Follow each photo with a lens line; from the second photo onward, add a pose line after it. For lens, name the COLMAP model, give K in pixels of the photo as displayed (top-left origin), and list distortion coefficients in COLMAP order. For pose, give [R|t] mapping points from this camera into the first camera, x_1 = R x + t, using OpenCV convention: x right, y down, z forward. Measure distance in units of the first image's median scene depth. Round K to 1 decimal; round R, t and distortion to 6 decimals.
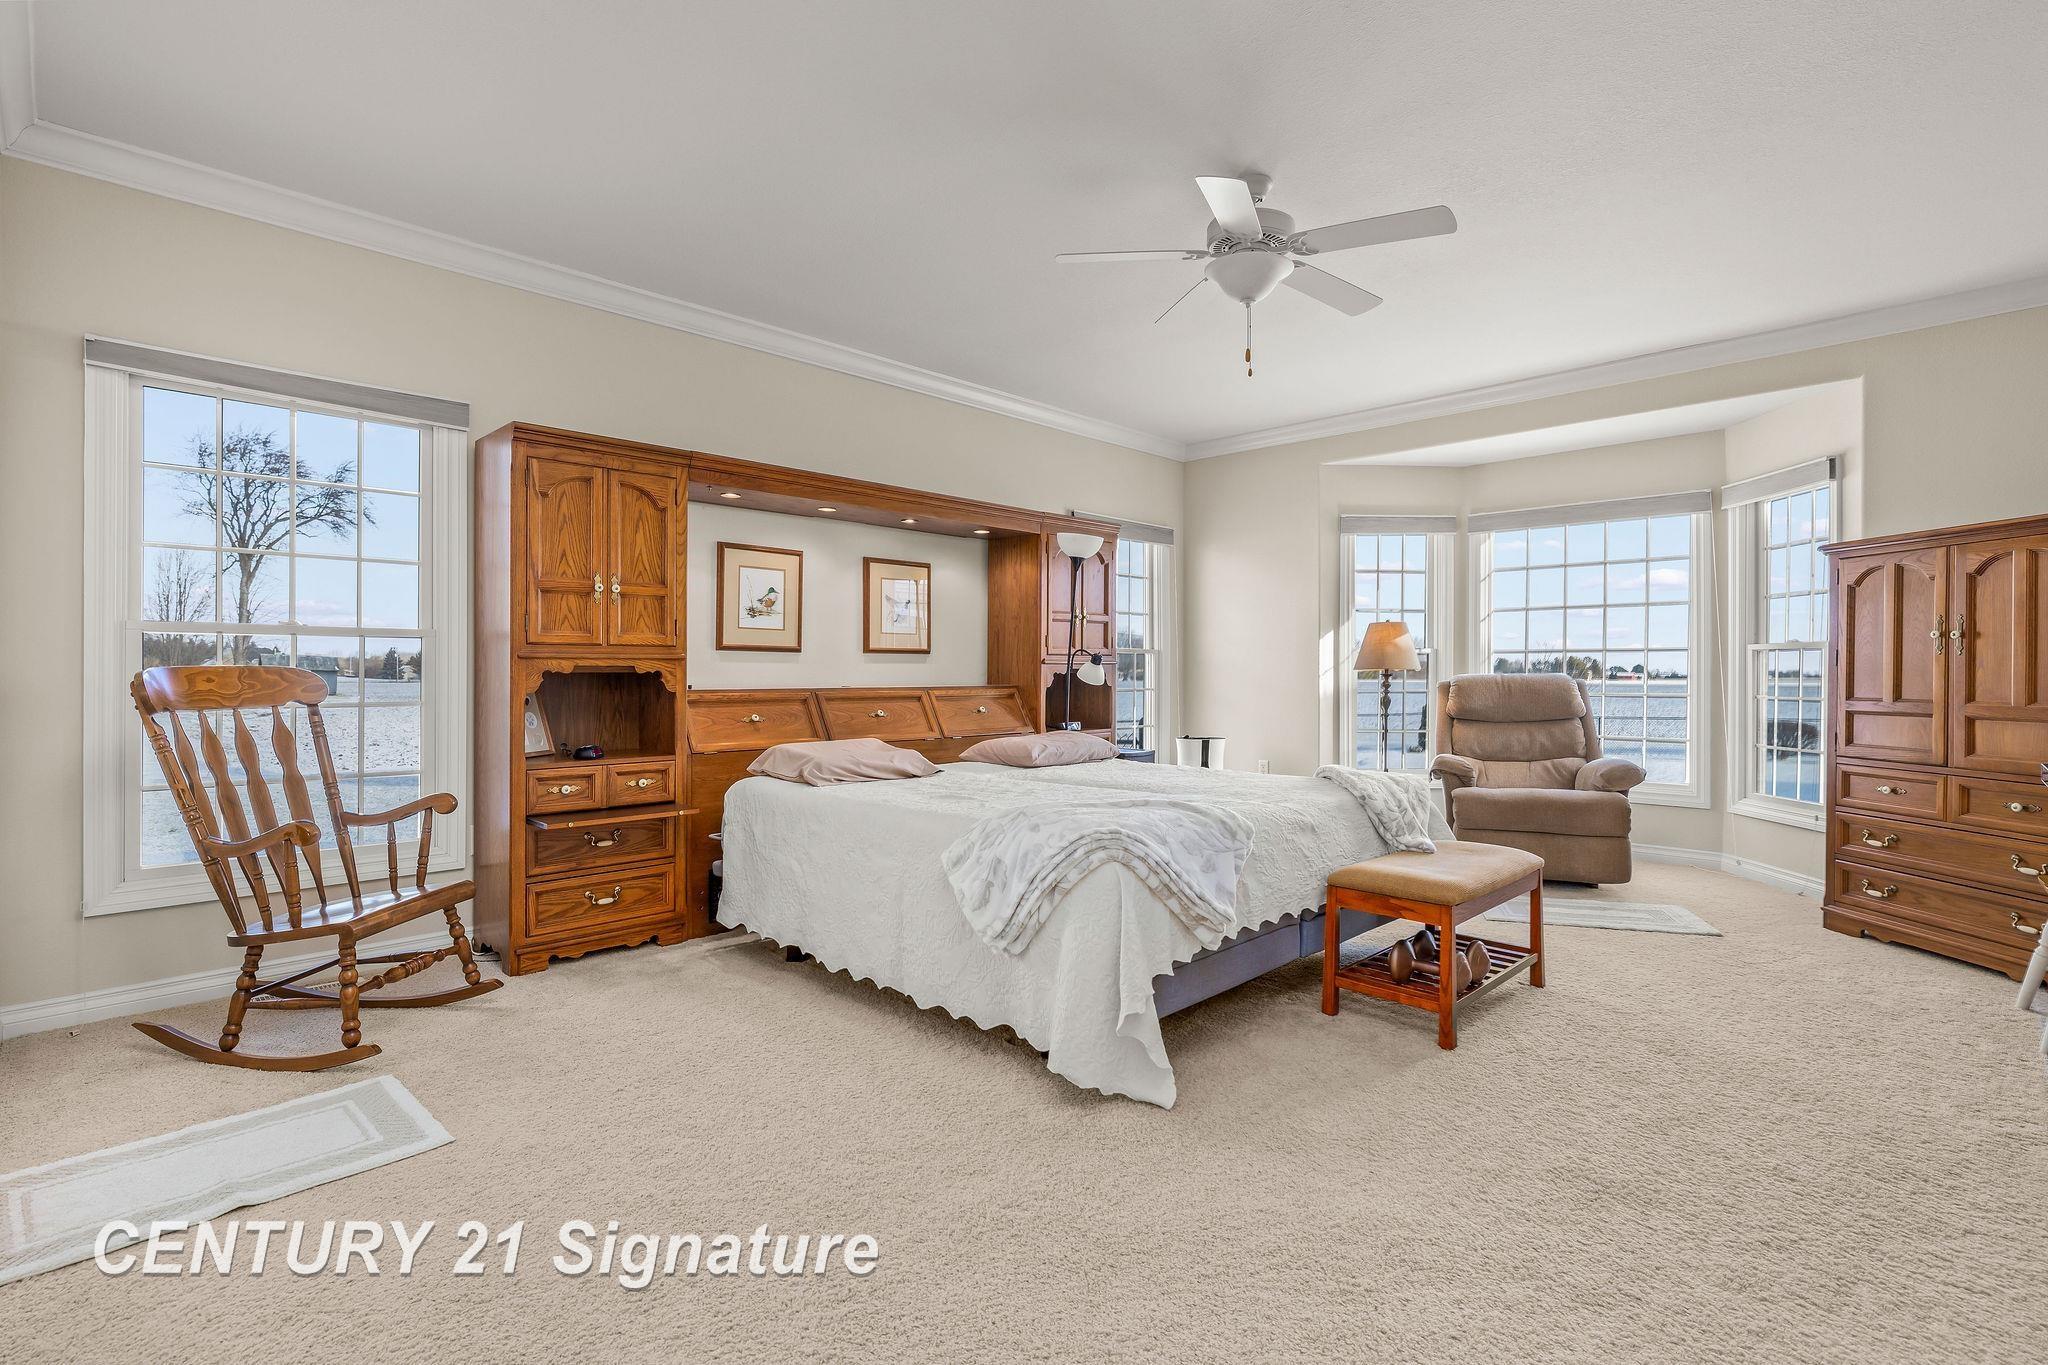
lens RADIAL K [[993.1, 0, 1027.3], [0, 993.1, 676.1], [0, 0, 1]] dist [0.002304, 0.000199]
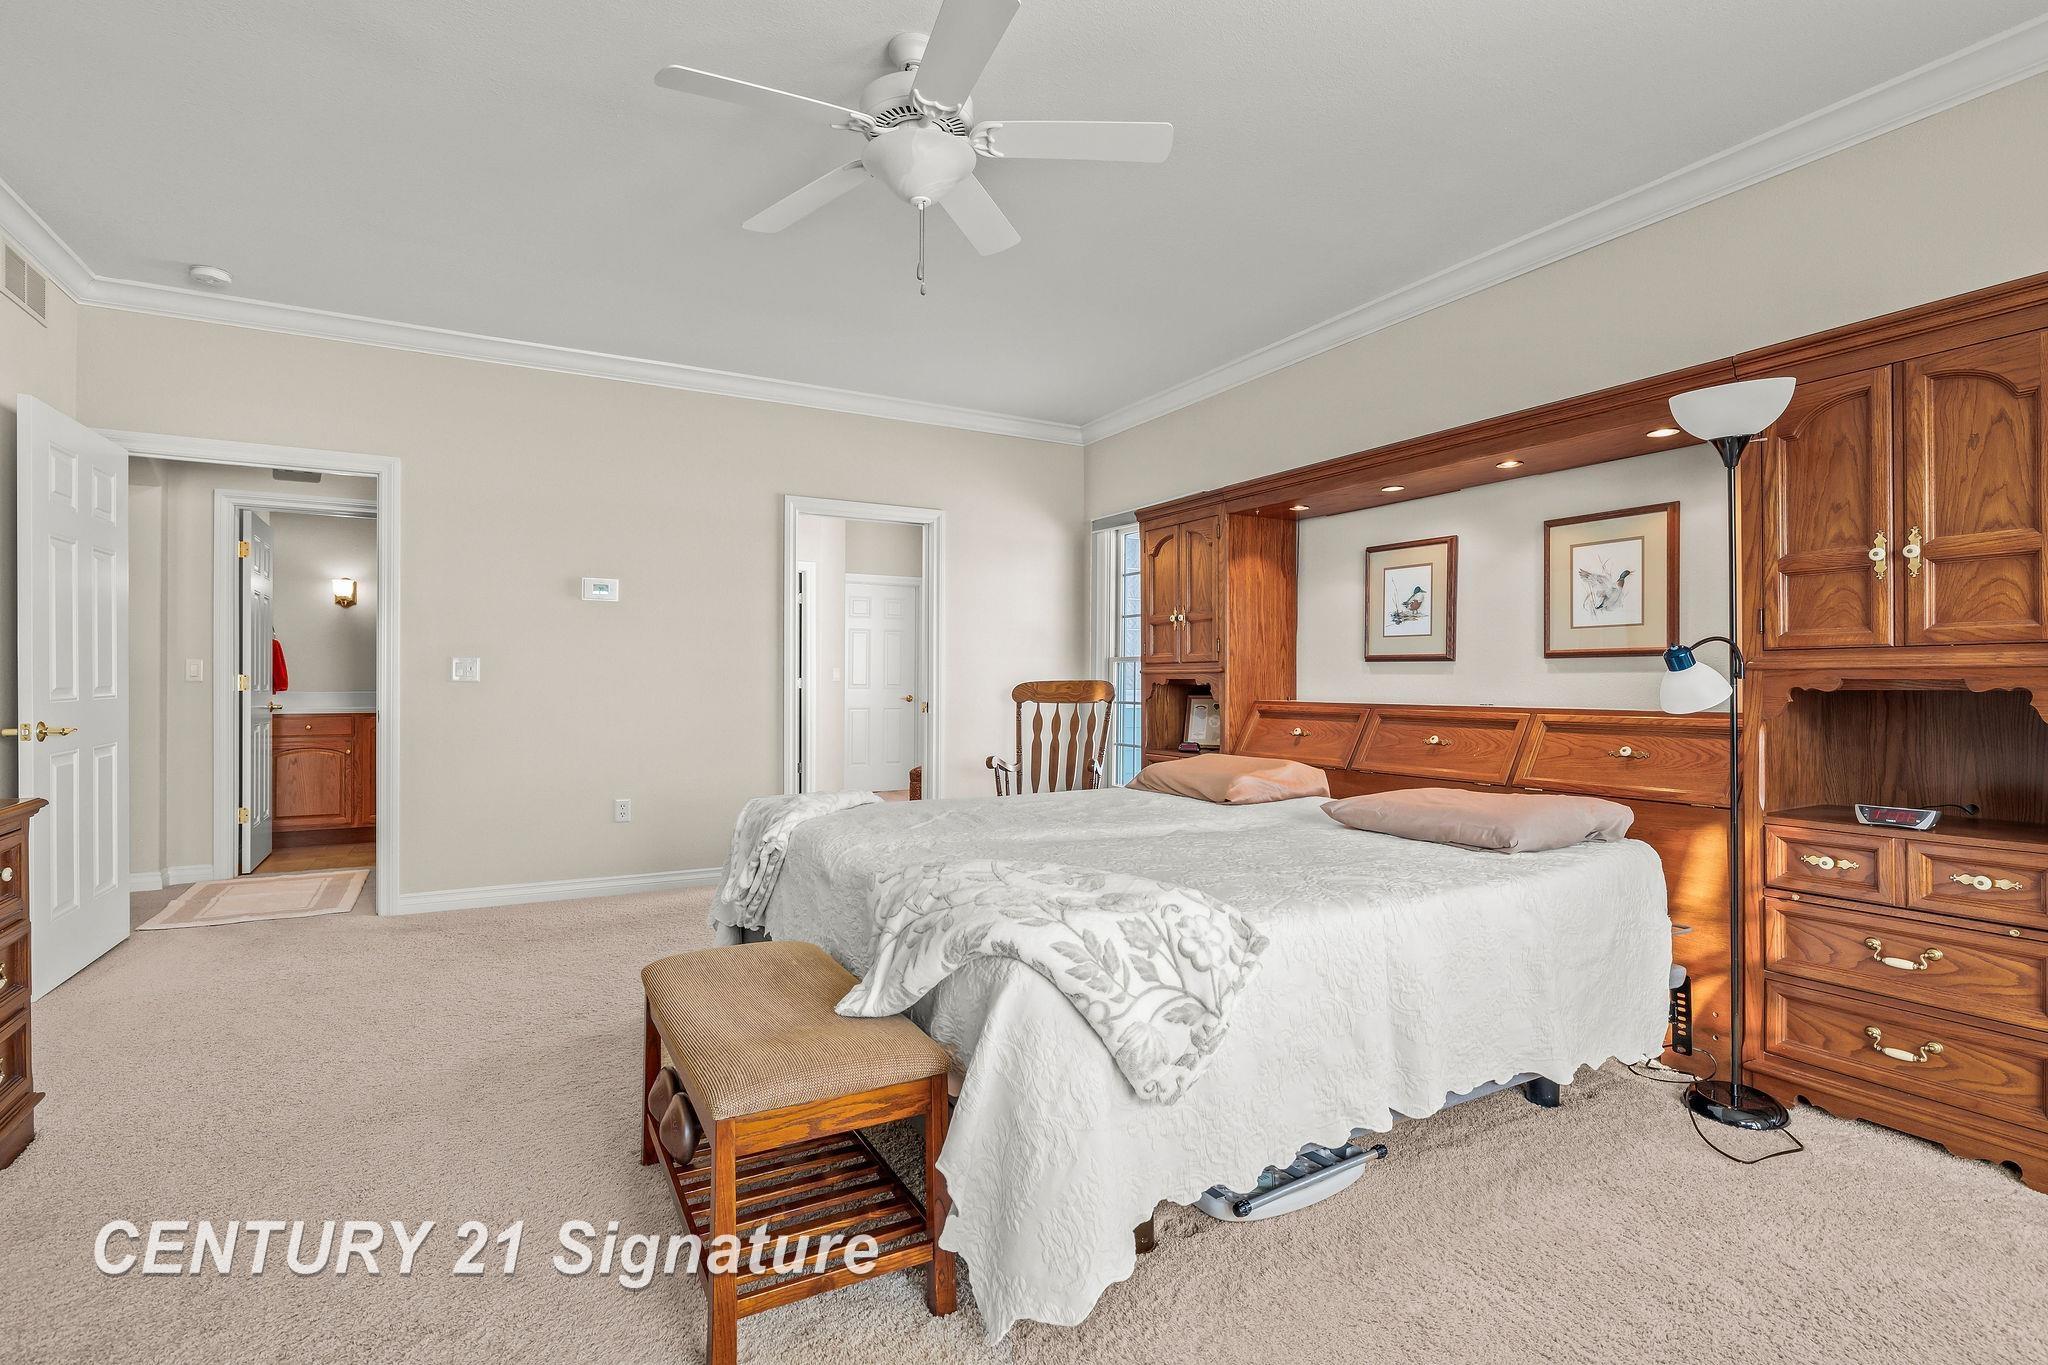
lens RADIAL K [[993.1, 0, 1027.9], [0, 993.1, 682.3], [0, 0, 1]] dist [0.002304, 0.000199]
pose [[-0.257688, -0.008485, -0.966191, 0.652161], [-0.009754, 0.999933, -0.006180, 0.001787], [0.966179, 0.007832, -0.257754, 0.891459]]
